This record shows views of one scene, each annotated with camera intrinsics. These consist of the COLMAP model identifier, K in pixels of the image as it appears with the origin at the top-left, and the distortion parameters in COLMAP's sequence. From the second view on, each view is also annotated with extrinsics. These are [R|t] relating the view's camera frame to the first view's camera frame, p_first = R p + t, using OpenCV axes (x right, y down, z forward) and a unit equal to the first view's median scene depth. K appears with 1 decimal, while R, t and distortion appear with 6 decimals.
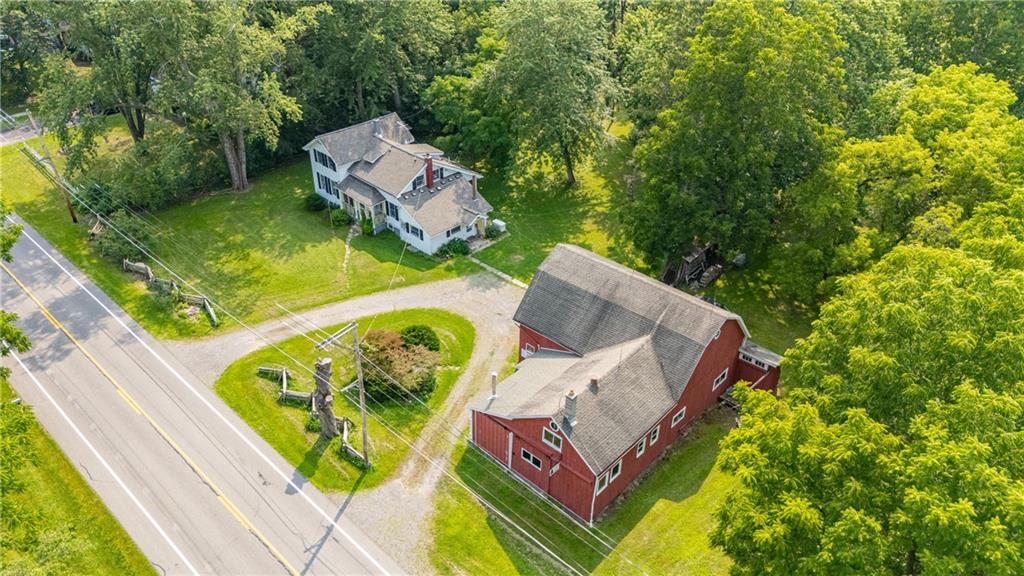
lens RADIAL K [[750.5, 0, 516.2], [0, 750.5, 284.8], [0, 0, 1]] dist [0.085765, -0.082307]
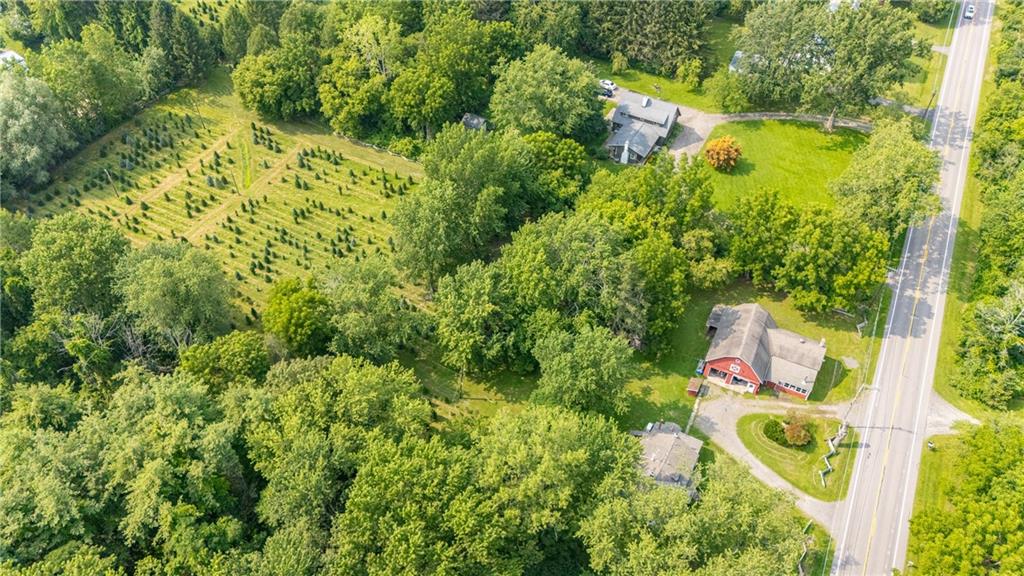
lens RADIAL K [[750.5, 0, 510.4], [0, 750.5, 287.4], [0, 0, 1]] dist [0.085765, -0.082307]
pose [[-0.272819, -0.709621, 0.649622, -0.965484], [0.505359, 0.468872, 0.724411, -1.908783], [-0.818647, 0.525925, 0.230696, 0.817398]]
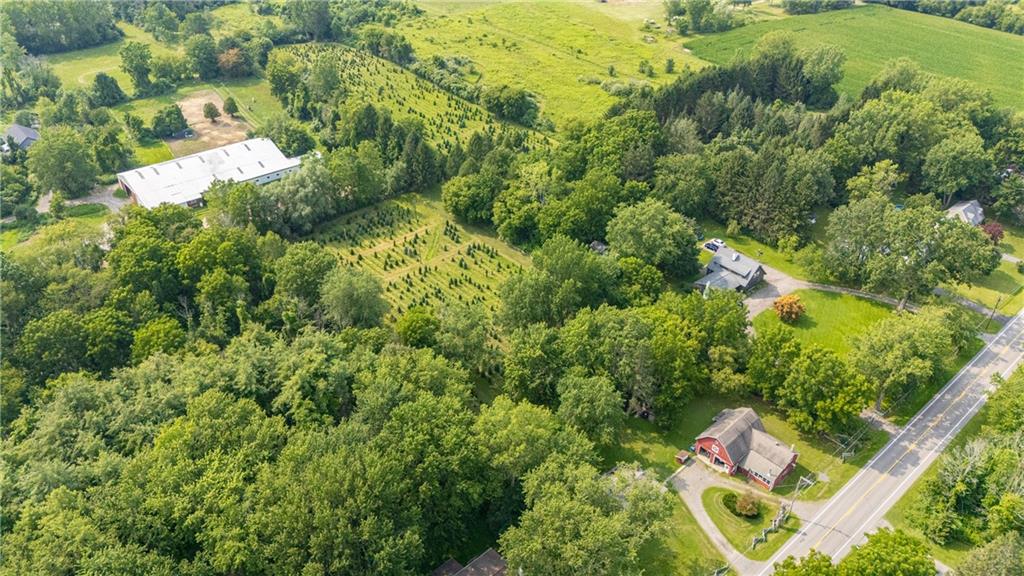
lens RADIAL K [[750.5, 0, 515.6], [0, 750.5, 291.2], [0, 0, 1]] dist [0.085765, -0.082307]
pose [[0.089563, -0.576561, 0.812131, -1.839783], [0.532393, 0.716850, 0.450204, -1.954600], [-0.841746, 0.392051, 0.371160, 0.298847]]
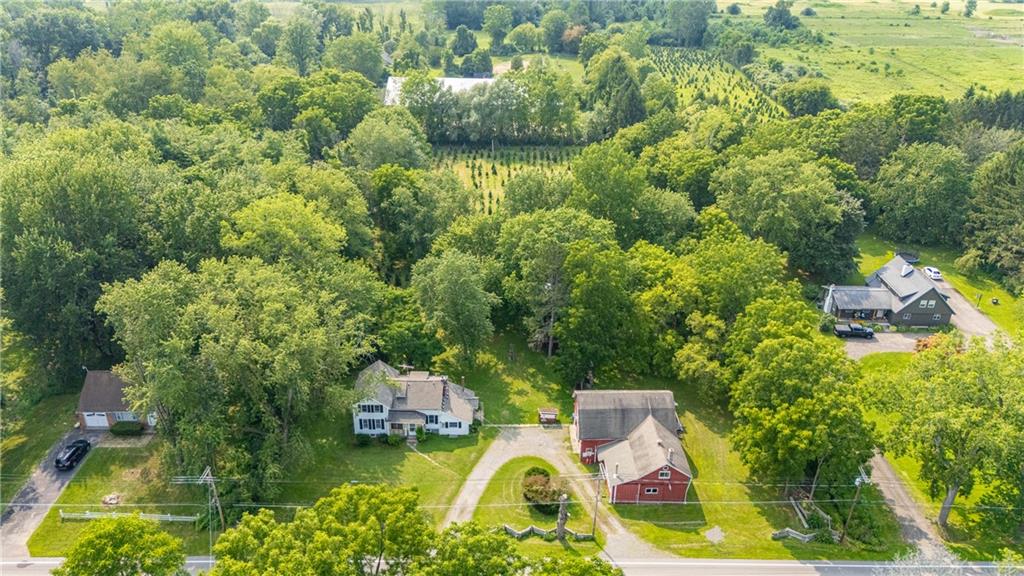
lens RADIAL K [[750.5, 0, 513.0], [0, 750.5, 284.7], [0, 0, 1]] dist [0.085765, -0.082307]
pose [[0.721761, -0.316023, 0.615785, -1.022762], [0.378089, 0.925227, 0.031673, -0.383273], [-0.579750, 0.209961, 0.787278, -0.423643]]
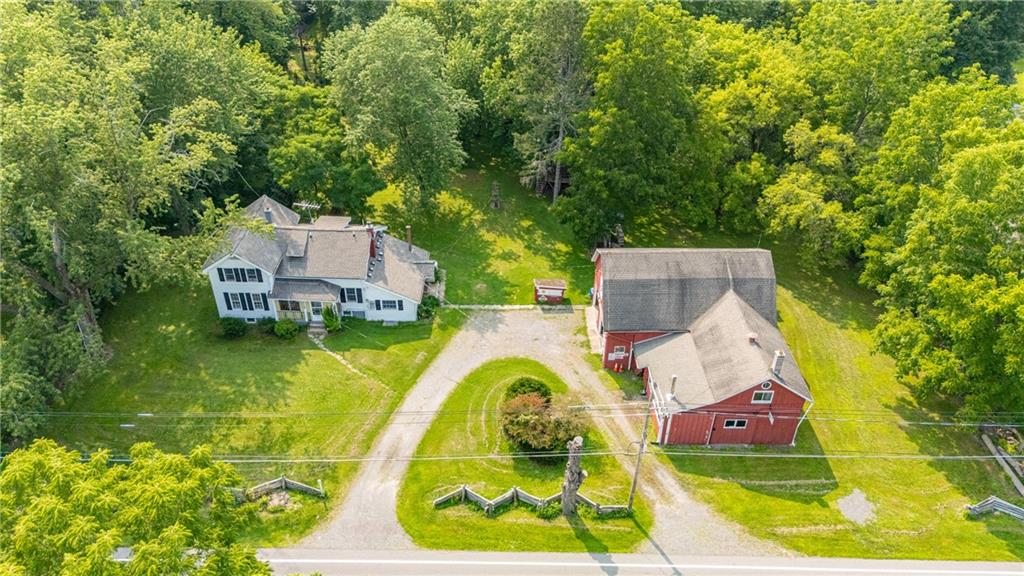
lens RADIAL K [[750.5, 0, 513.1], [0, 750.5, 286.9], [0, 0, 1]] dist [0.085765, -0.082307]
pose [[0.729794, -0.401204, 0.553566, -0.585398], [0.371265, 0.912481, 0.171875, -0.215246], [-0.574075, 0.080087, 0.814877, 0.163065]]
